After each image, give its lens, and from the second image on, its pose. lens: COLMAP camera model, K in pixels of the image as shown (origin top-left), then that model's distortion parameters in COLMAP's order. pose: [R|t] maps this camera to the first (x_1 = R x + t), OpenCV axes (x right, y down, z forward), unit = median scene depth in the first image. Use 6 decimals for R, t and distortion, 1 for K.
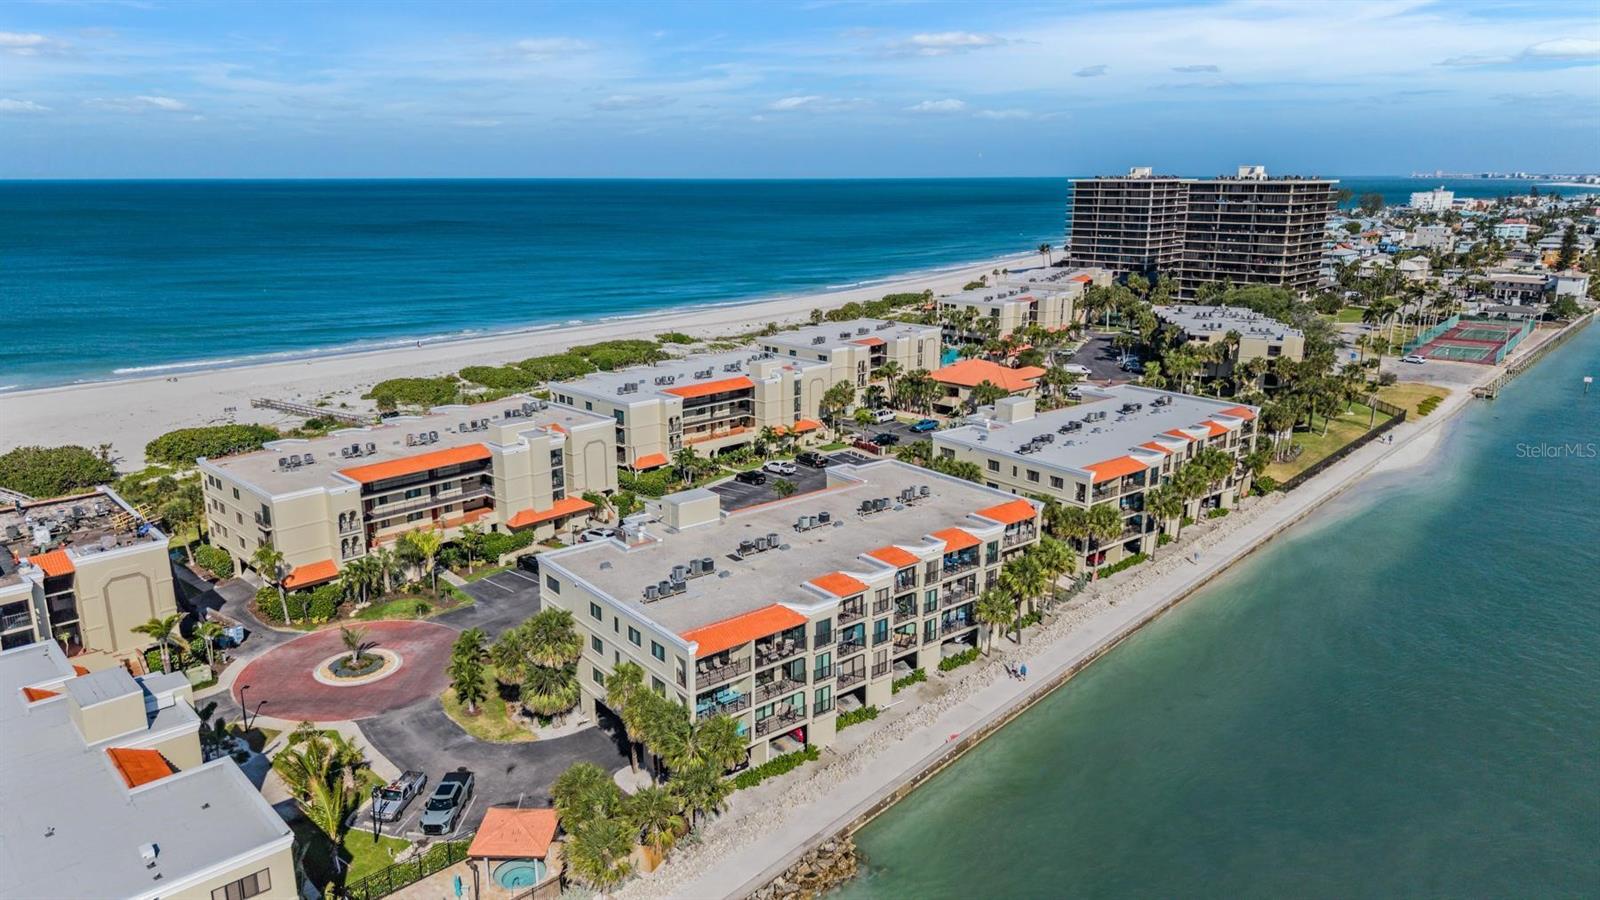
lens RADIAL K [[1068.9, 0, 796.9], [0, 1068.9, 452.1], [0, 0, 1]] dist [0.010792, -0.006150]
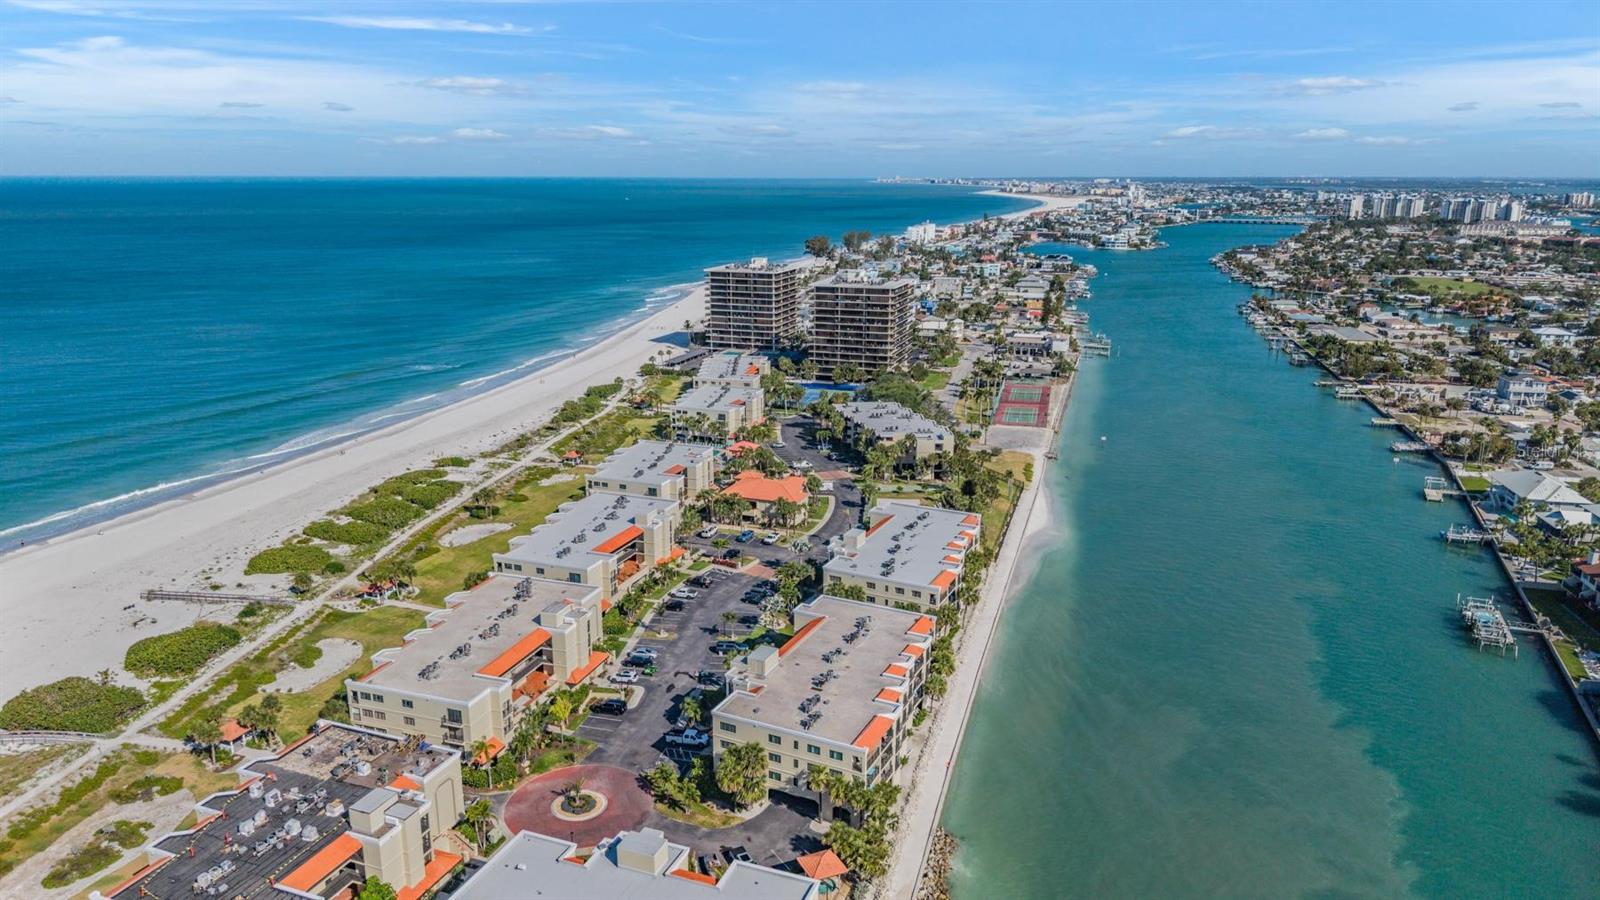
lens RADIAL K [[1068.9, 0, 801.0], [0, 1068.9, 448.4], [0, 0, 1]] dist [0.010792, -0.006150]
pose [[0.898227, -0.105364, 0.426716, -0.231080], [0.102043, 0.994306, 0.030714, -0.101787], [-0.427522, 0.015955, 0.903864, -0.164732]]
